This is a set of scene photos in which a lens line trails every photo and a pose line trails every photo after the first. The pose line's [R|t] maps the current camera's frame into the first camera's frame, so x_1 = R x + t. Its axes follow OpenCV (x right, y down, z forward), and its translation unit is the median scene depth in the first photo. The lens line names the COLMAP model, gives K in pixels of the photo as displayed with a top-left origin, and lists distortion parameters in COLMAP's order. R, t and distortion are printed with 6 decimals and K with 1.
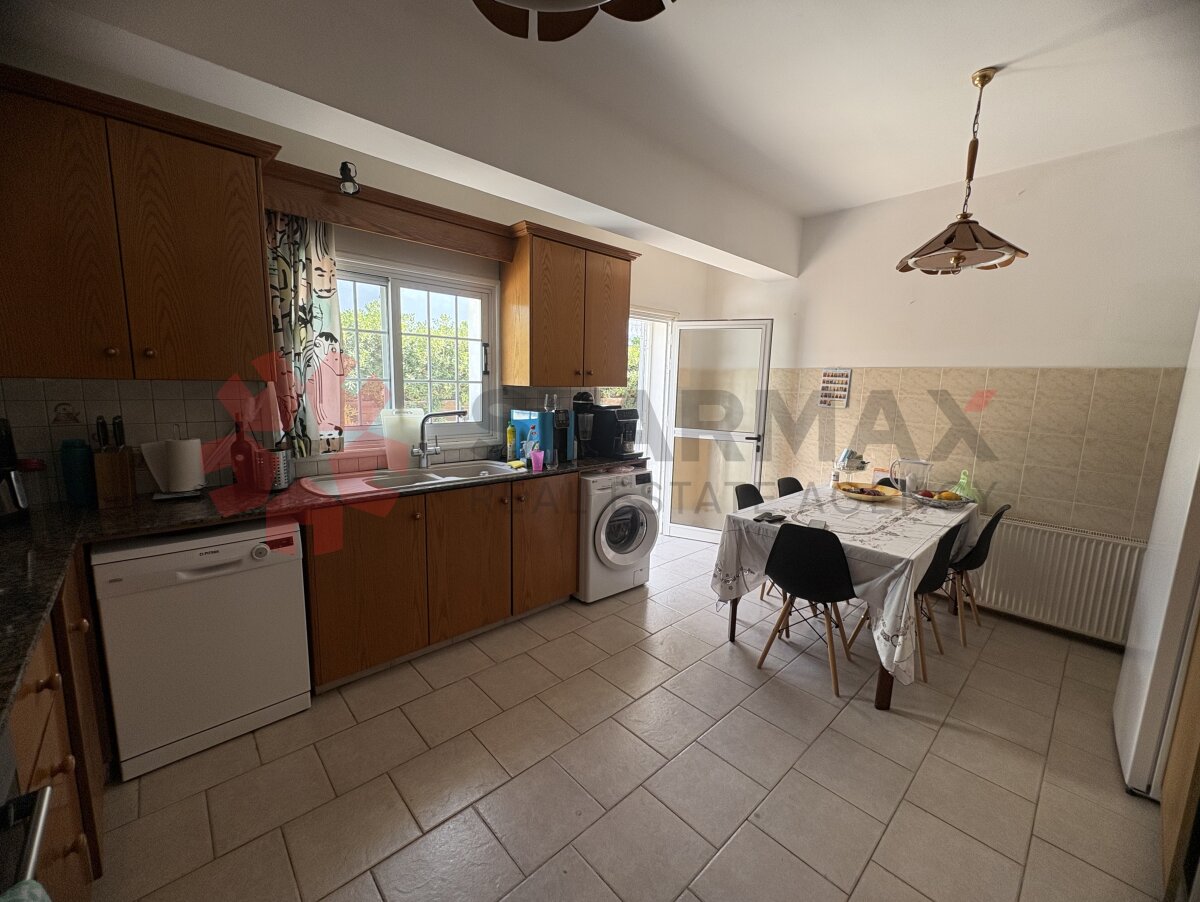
lens RADIAL K [[480.7, 0, 599.2], [0, 480.7, 452.6], [0, 0, 1]] dist [-0.000608, 0.000028]
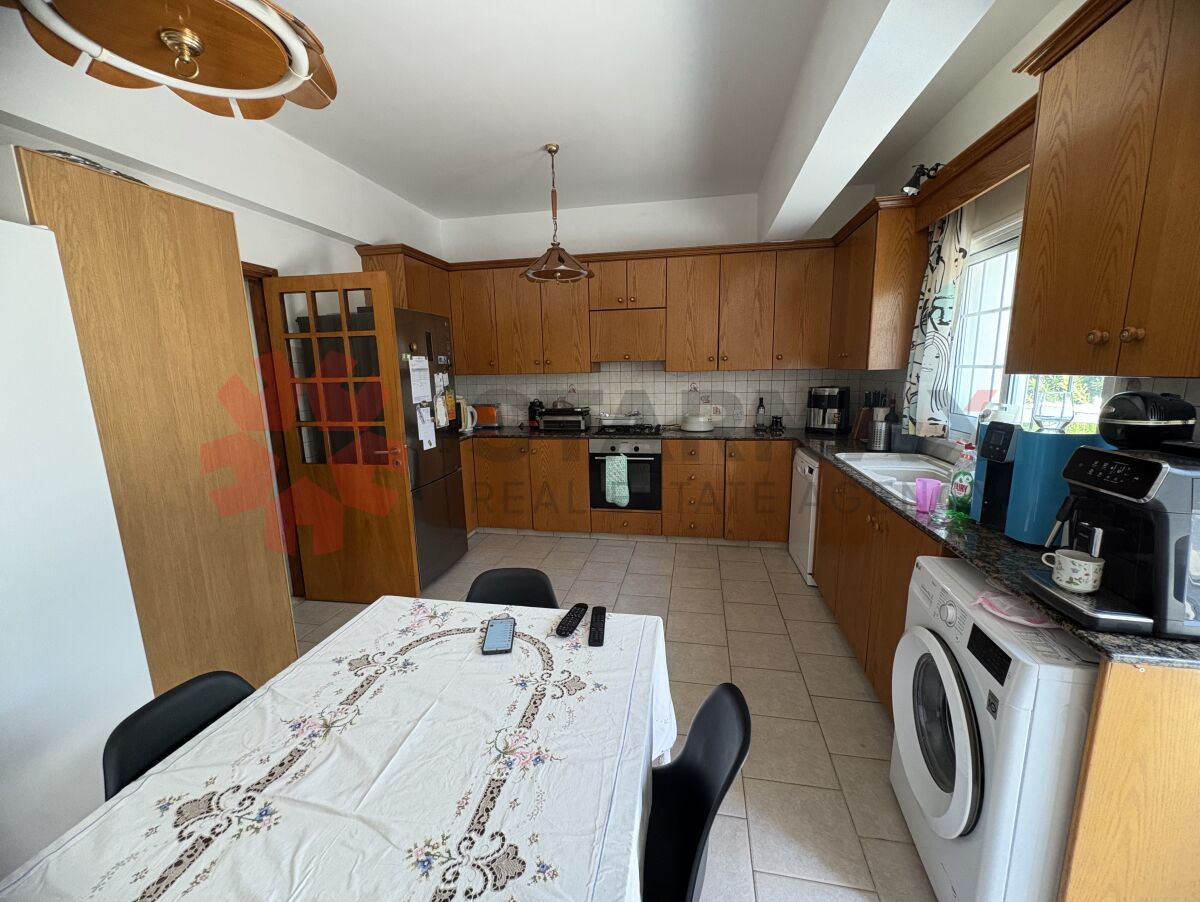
lens RADIAL K [[480.7, 0, 601.7], [0, 480.7, 453.5], [0, 0, 1]] dist [-0.000608, 0.000028]
pose [[-0.812137, 0.090128, -0.576463, 0.661510], [-0.089529, 0.957048, 0.275761, -0.196850], [0.576557, 0.275566, -0.769185, 1.442181]]
